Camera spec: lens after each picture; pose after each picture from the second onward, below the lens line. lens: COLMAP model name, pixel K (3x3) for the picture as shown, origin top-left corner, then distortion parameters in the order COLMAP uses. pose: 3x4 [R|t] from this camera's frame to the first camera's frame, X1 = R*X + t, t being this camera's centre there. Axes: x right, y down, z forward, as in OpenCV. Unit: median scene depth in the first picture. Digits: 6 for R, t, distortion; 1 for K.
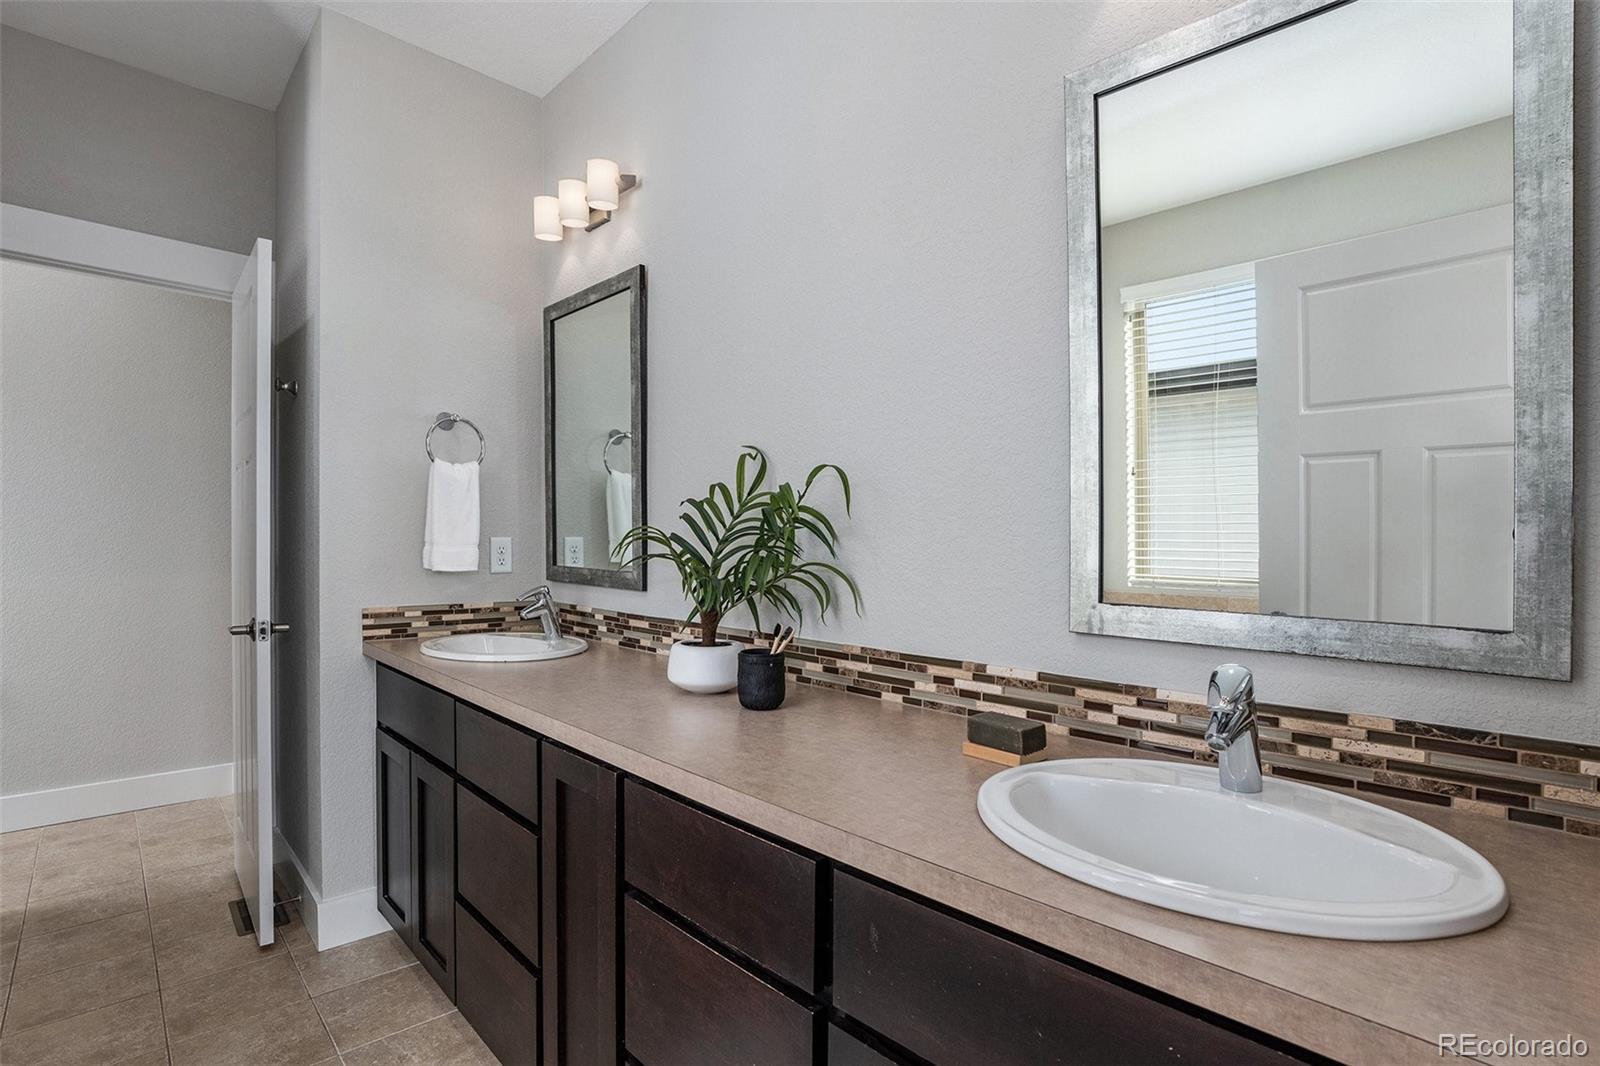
lens RADIAL K [[757.2, 0, 800.6], [0, 757.2, 537.1], [0, 0, 1]] dist [-0.064325, 0.008233]
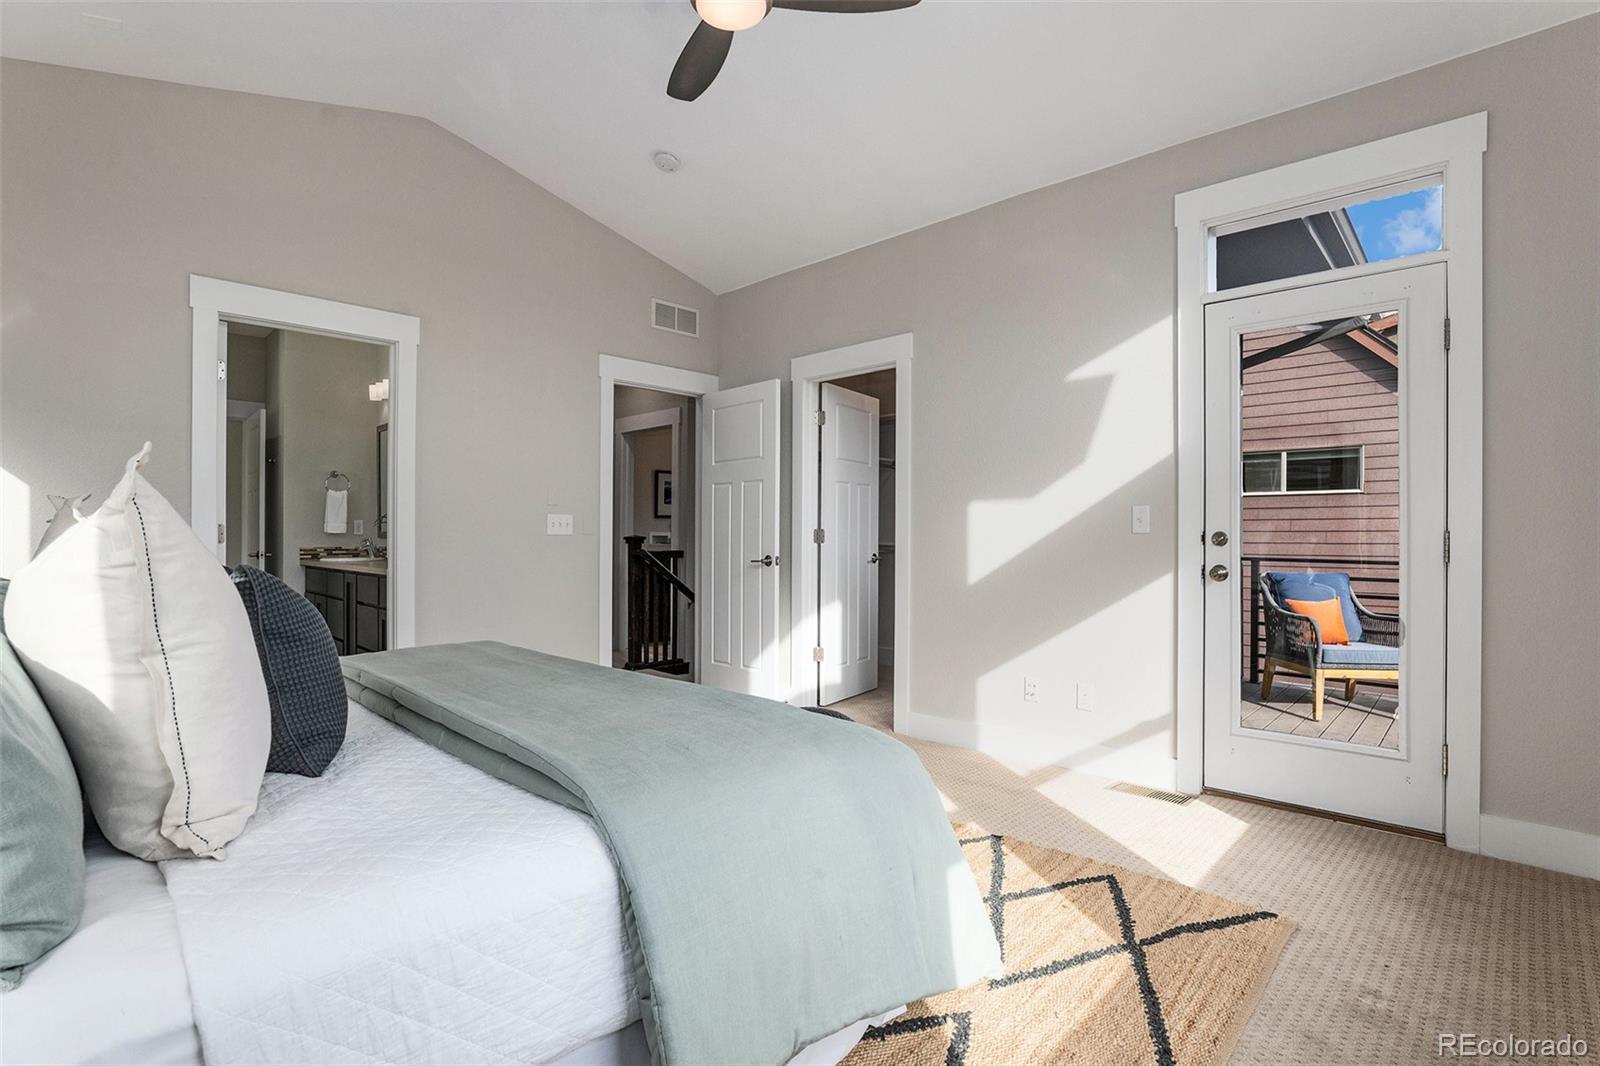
lens RADIAL K [[757.2, 0, 801.3], [0, 757.2, 524.9], [0, 0, 1]] dist [-0.064325, 0.008233]
pose [[0.999871, 0.000576, 0.016051, 1.089146], [-0.000386, 0.999930, -0.011798, 0.046365], [-0.016057, 0.011790, 0.999802, -1.558906]]
